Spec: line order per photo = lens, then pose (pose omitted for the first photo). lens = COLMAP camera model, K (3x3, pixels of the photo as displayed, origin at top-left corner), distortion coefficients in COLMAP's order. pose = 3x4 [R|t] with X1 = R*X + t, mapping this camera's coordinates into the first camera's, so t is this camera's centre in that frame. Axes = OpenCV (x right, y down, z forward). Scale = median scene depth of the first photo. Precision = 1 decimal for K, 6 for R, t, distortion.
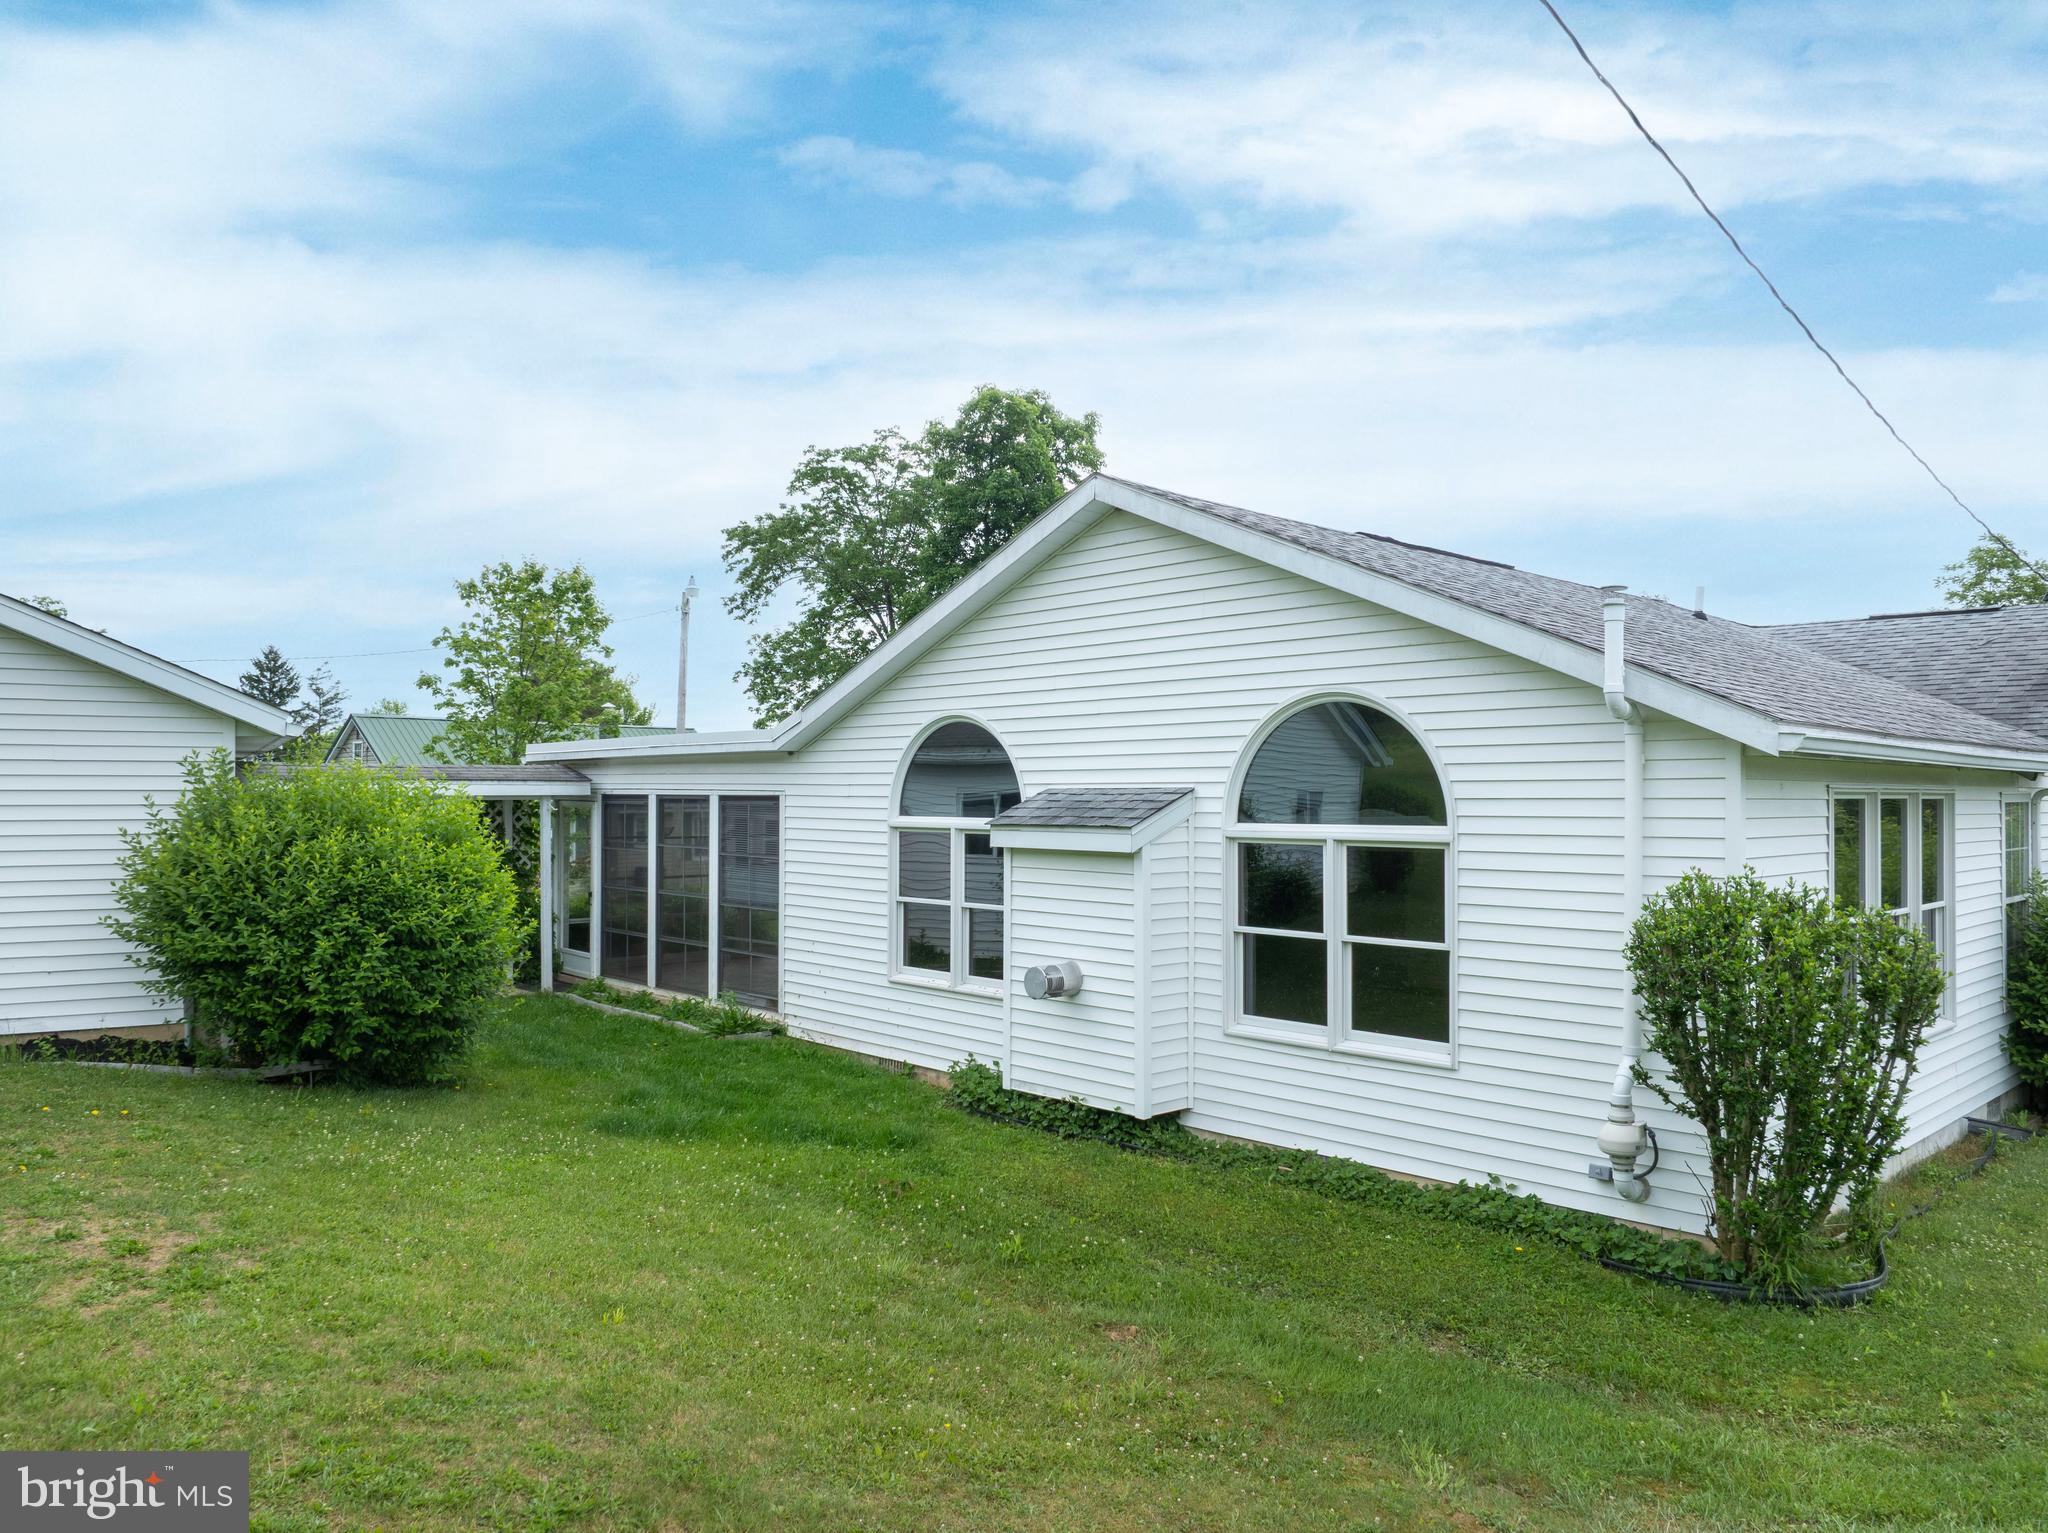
lens RADIAL K [[1444.0, 0, 1024.0], [0, 1444.0, 766.5], [0, 0, 1]] dist [-0.044573, -0.004921]
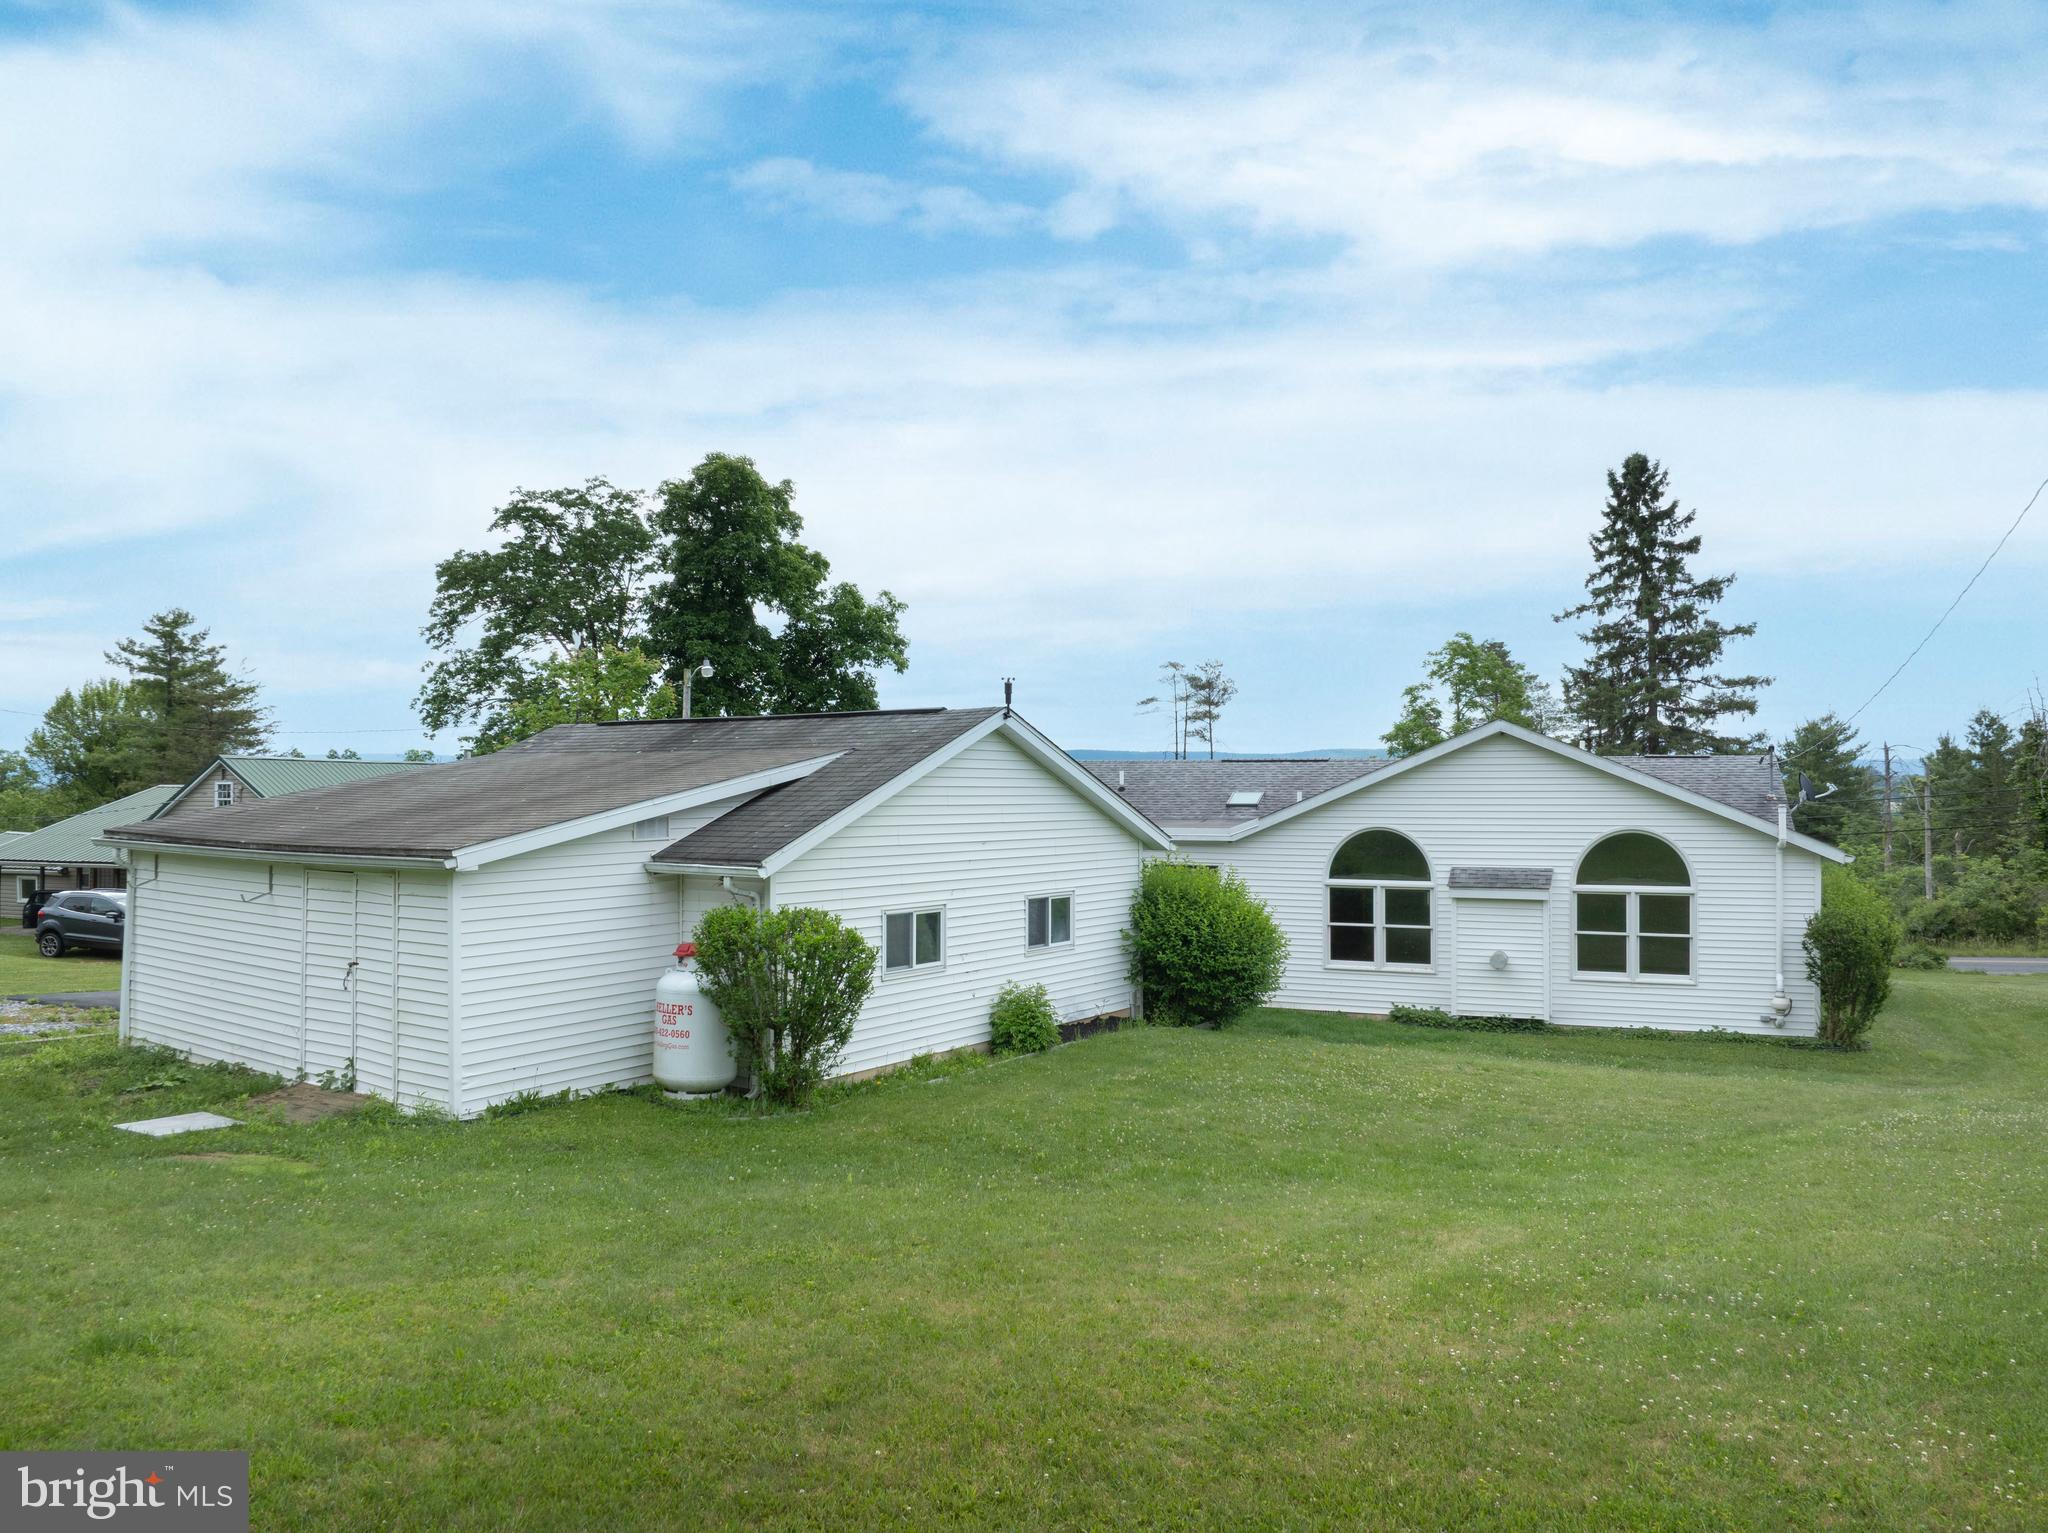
lens RADIAL K [[1444.0, 0, 1024.0], [0, 1444.0, 766.5], [0, 0, 1]] dist [-0.044573, -0.004921]
pose [[0.918969, 0.011655, 0.394157, -1.474617], [-0.010331, 0.999932, -0.005481, -0.119819], [-0.394194, 0.000965, 0.919027, -0.685122]]
